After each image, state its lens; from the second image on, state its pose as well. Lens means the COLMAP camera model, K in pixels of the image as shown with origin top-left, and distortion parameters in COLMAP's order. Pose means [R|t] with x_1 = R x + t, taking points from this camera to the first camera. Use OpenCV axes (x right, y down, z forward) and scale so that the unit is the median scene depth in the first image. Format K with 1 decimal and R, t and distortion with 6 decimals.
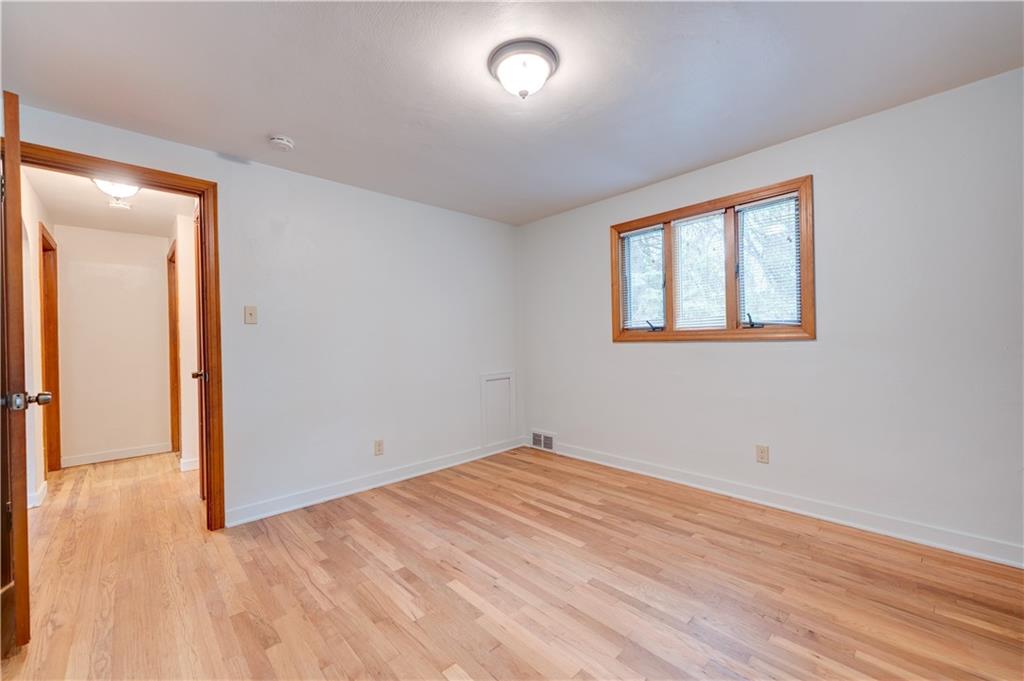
lens RADIAL K [[409.5, 0, 507.7], [0, 409.5, 339.8], [0, 0, 1]] dist [0.012037, -0.000303]
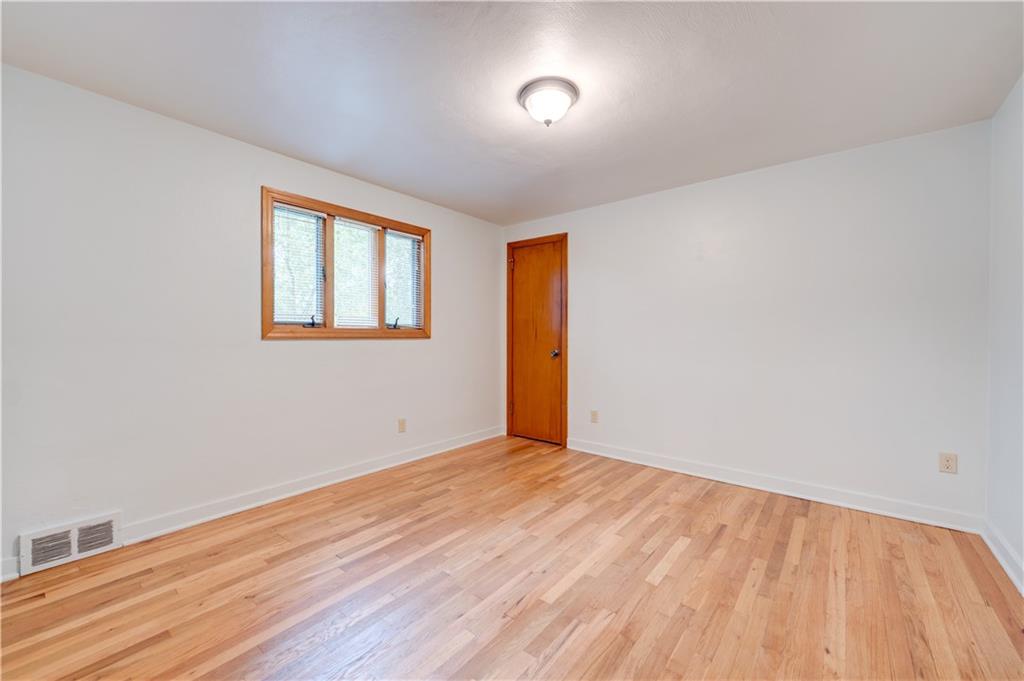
lens RADIAL K [[402.0, 0, 513.1], [0, 402.0, 335.9], [0, 0, 1]] dist [0.002837, 0.000290]
pose [[-0.138614, 0.021488, 0.990113, -0.685827], [0.000289, 0.999765, -0.021657, 0.020425], [-0.990346, -0.002716, -0.138588, 0.810839]]
